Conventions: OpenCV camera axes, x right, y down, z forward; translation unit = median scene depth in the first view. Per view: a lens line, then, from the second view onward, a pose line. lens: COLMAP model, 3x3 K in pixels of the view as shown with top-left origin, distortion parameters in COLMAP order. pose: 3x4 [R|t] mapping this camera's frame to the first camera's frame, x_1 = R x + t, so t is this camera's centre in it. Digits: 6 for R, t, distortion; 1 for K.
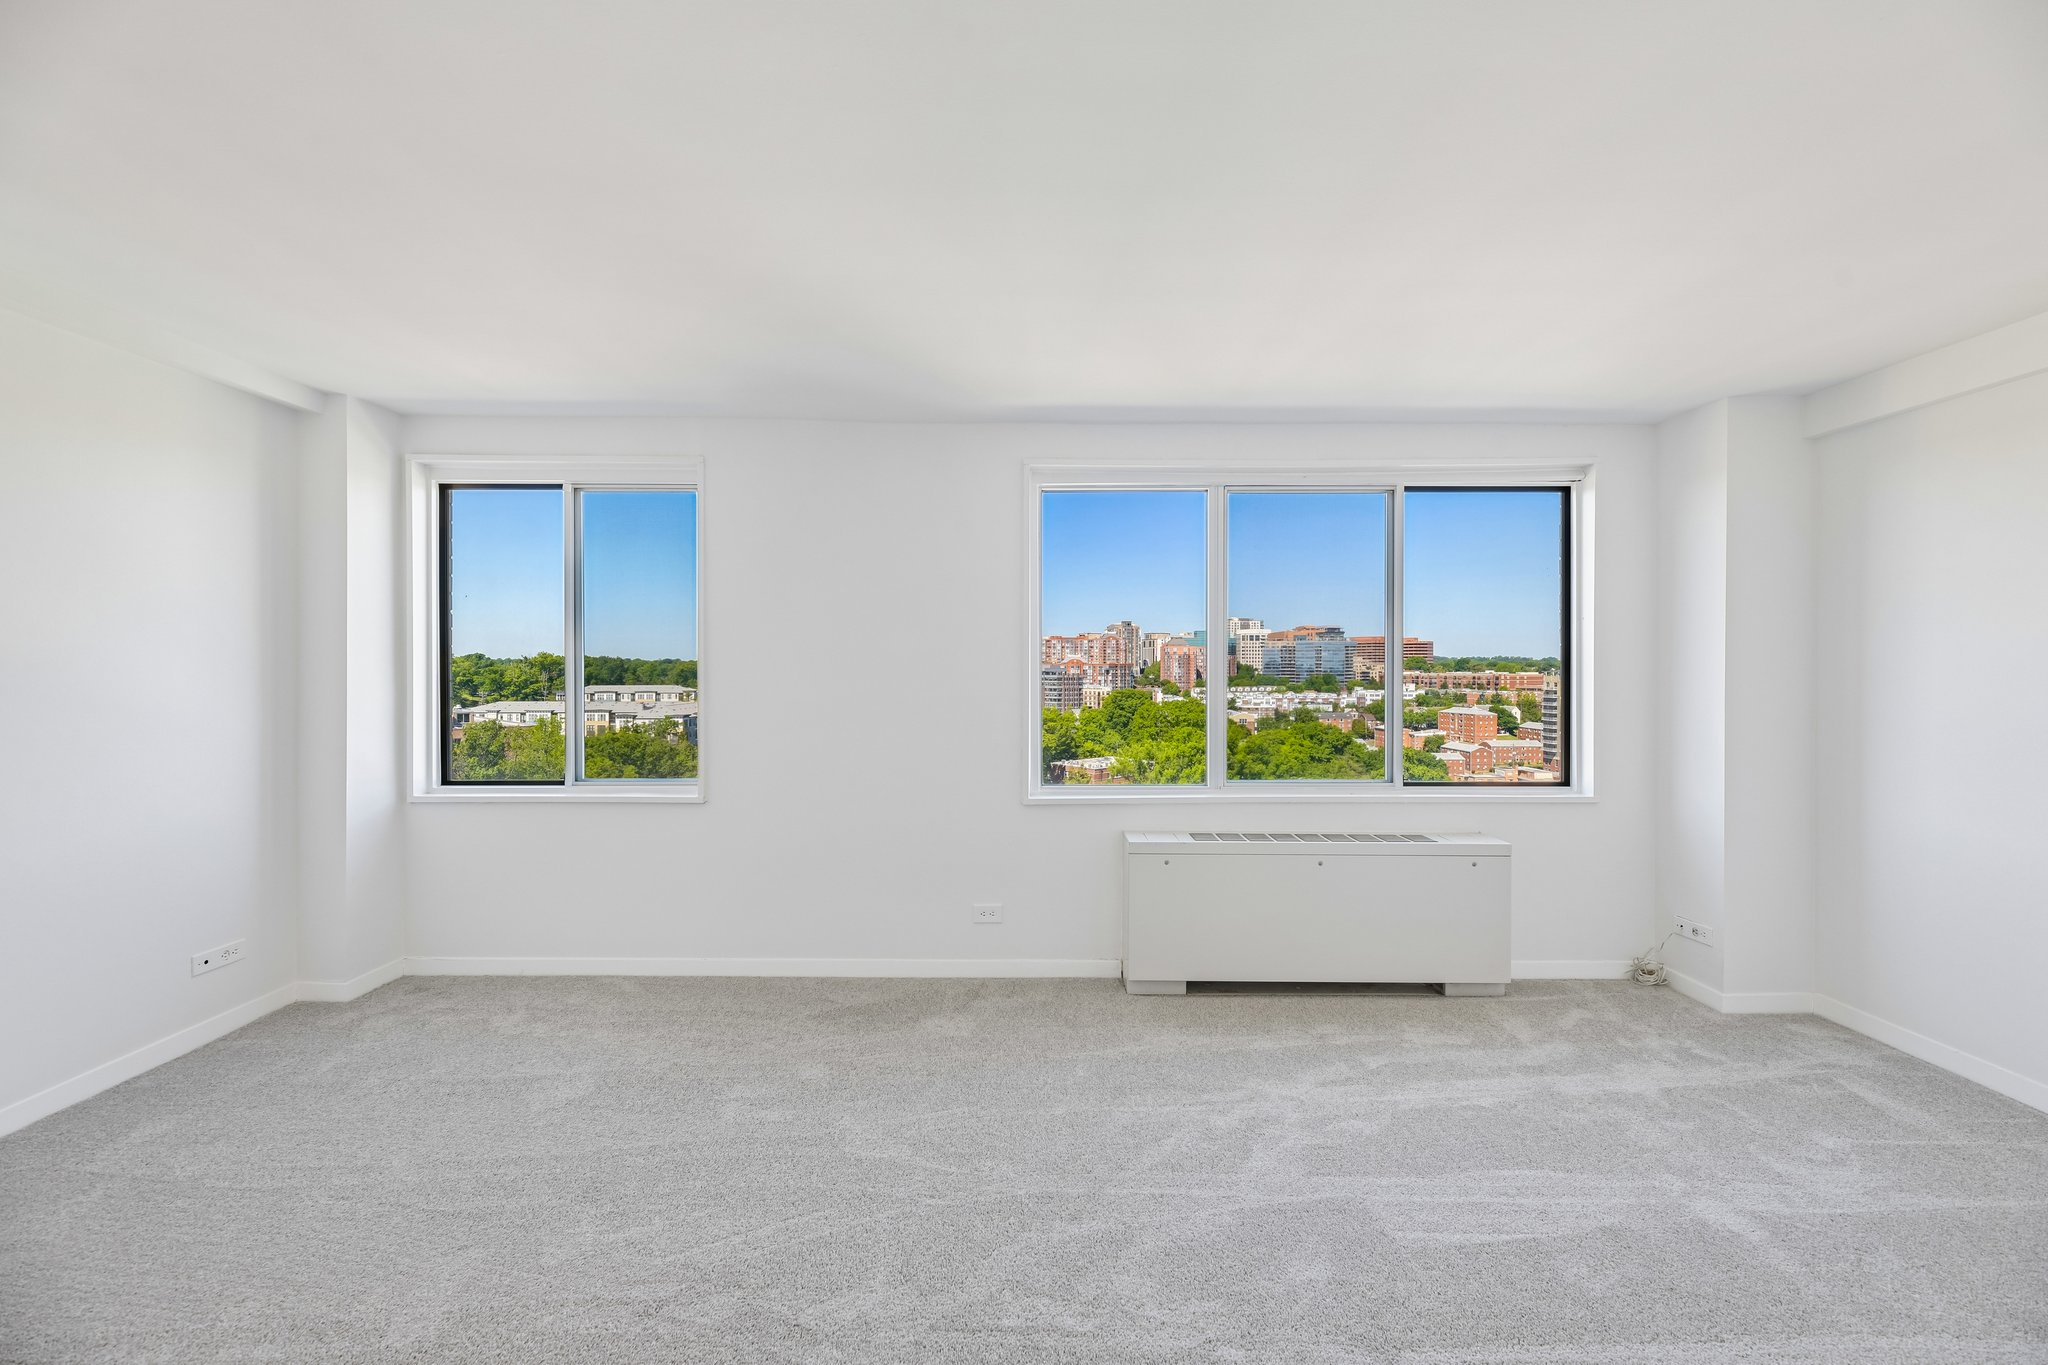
lens RADIAL K [[835.2, 0, 1033.3], [0, 835.2, 674.9], [0, 0, 1]] dist [0.007462, -0.003540]
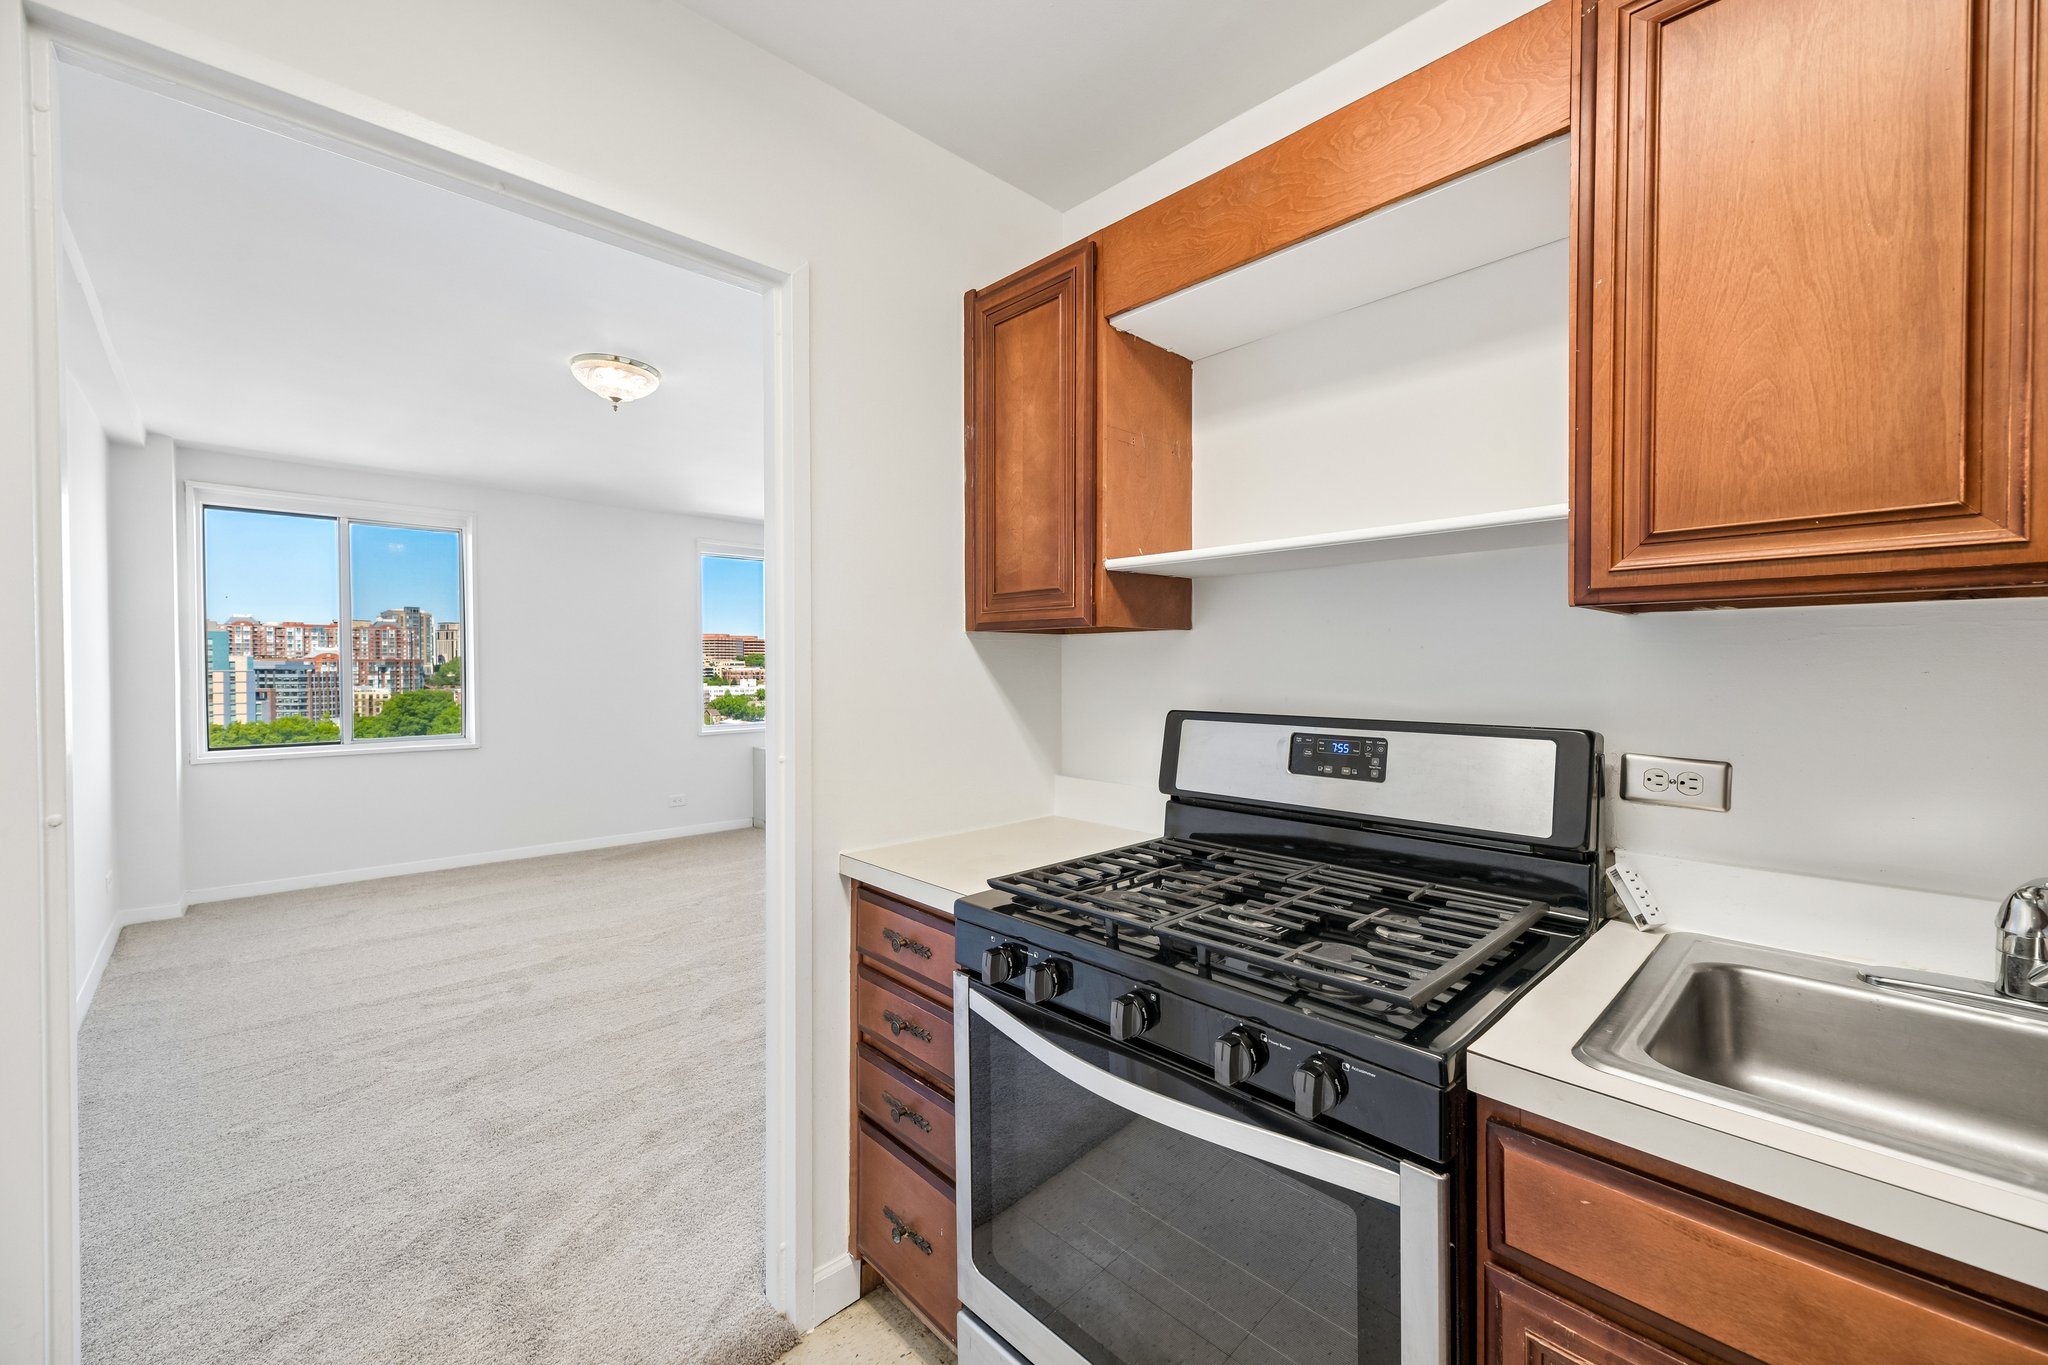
lens RADIAL K [[835.2, 0, 1040.6], [0, 835.2, 686.5], [0, 0, 1]] dist [0.007462, -0.003540]
pose [[0.721775, -0.018305, 0.691886, -0.759971], [0.006102, 0.999780, 0.020085, 0.021913], [-0.692101, -0.010276, 0.721728, -0.820189]]
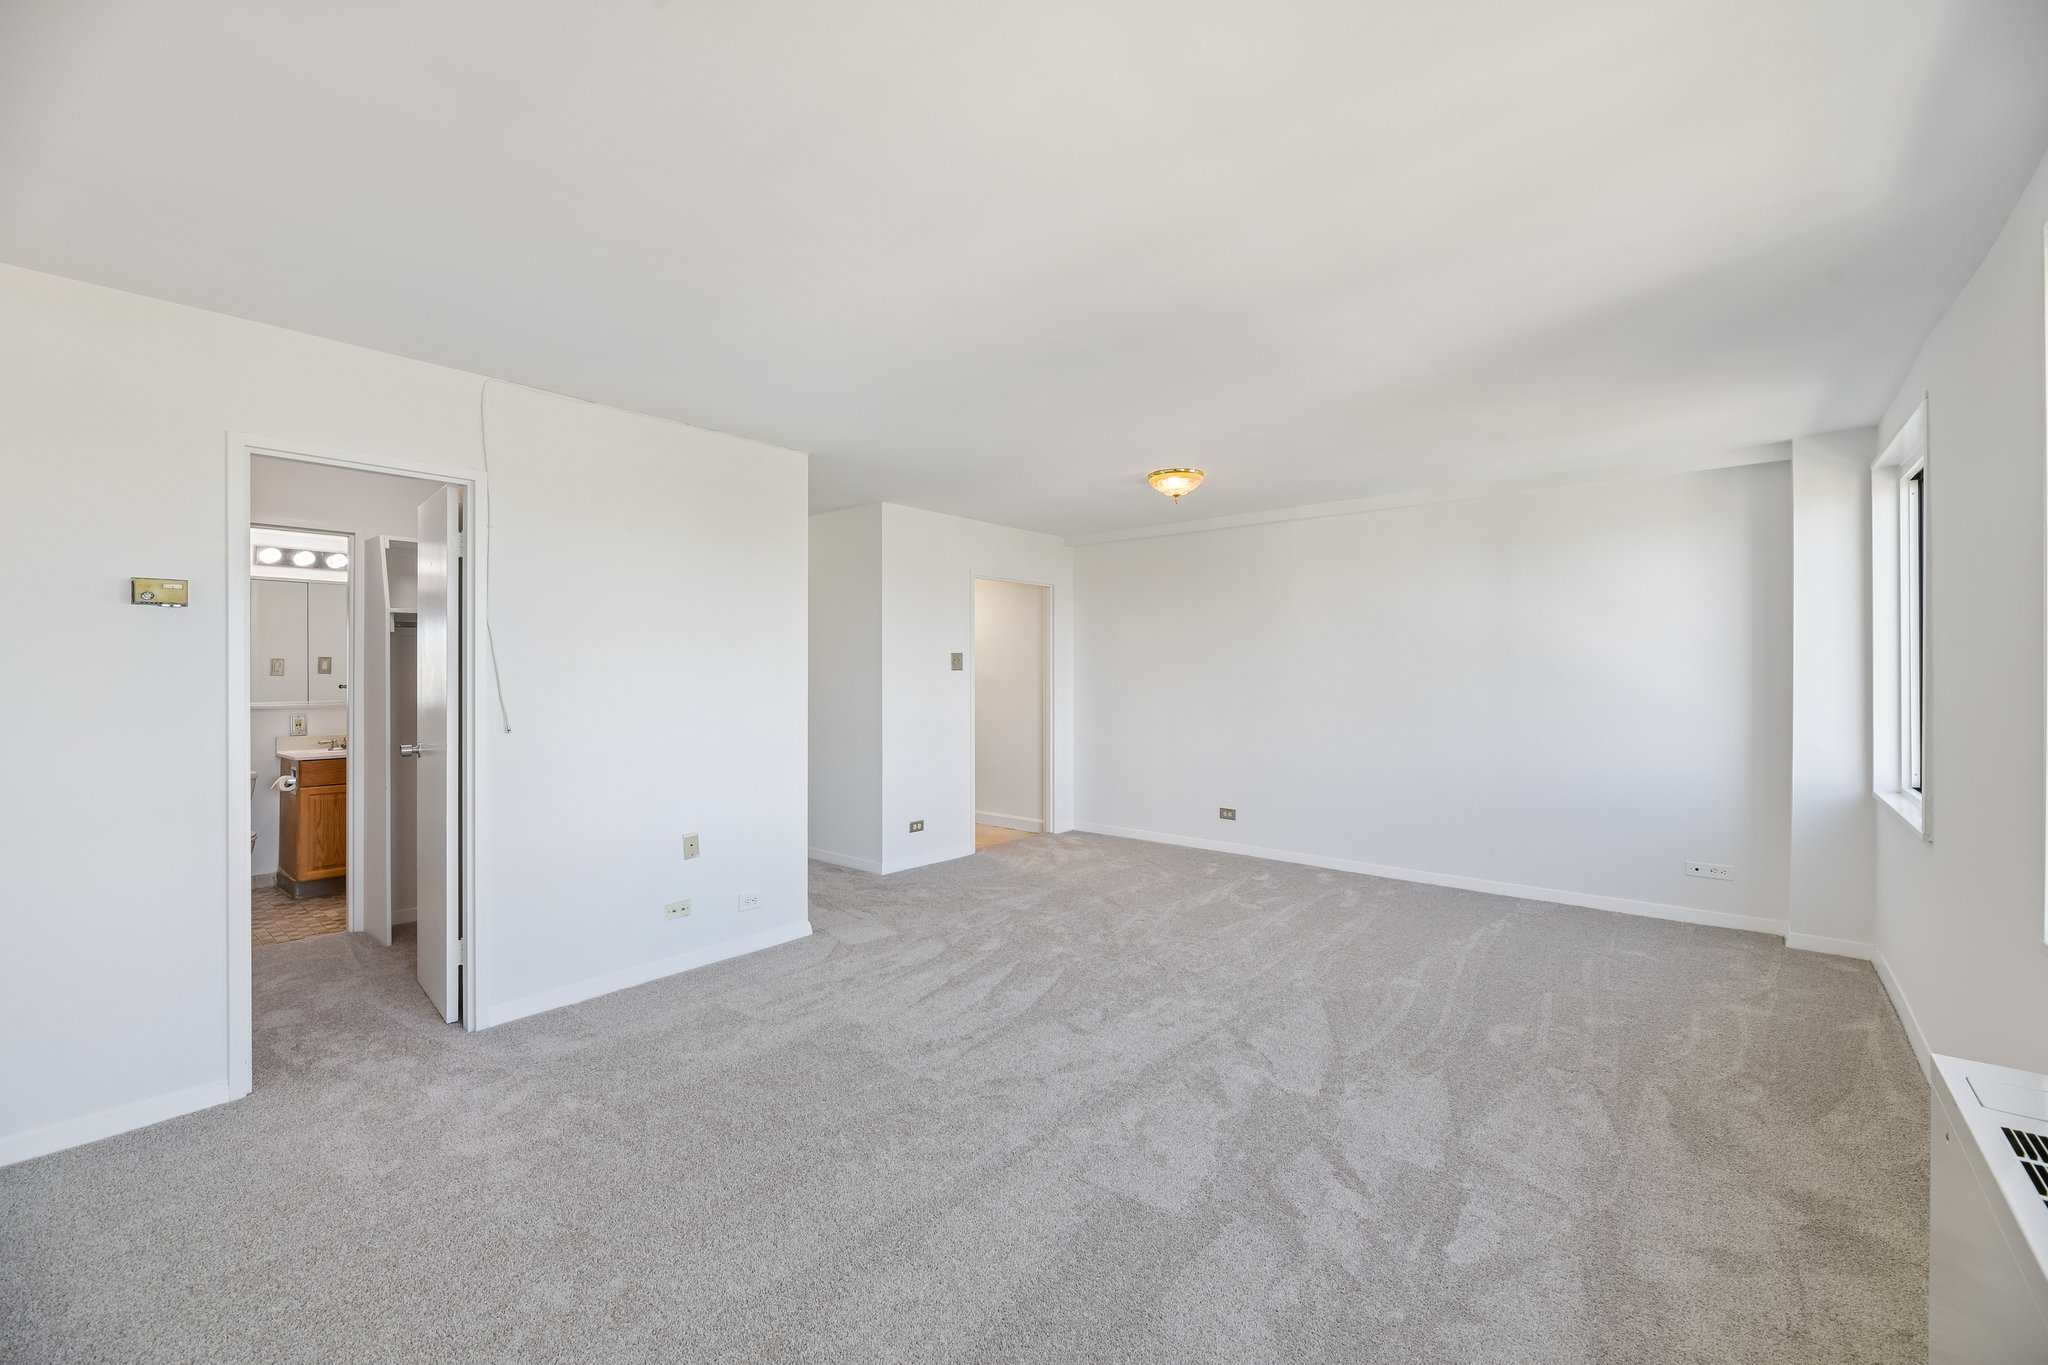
lens RADIAL K [[835.2, 0, 1042.5], [0, 835.2, 675.2], [0, 0, 1]] dist [0.007462, -0.003540]
pose [[-0.641177, 0.003574, -0.767385, 0.790285], [-0.006056, 0.999934, 0.009717, -0.003618], [0.767369, 0.010878, -0.641113, 0.961615]]
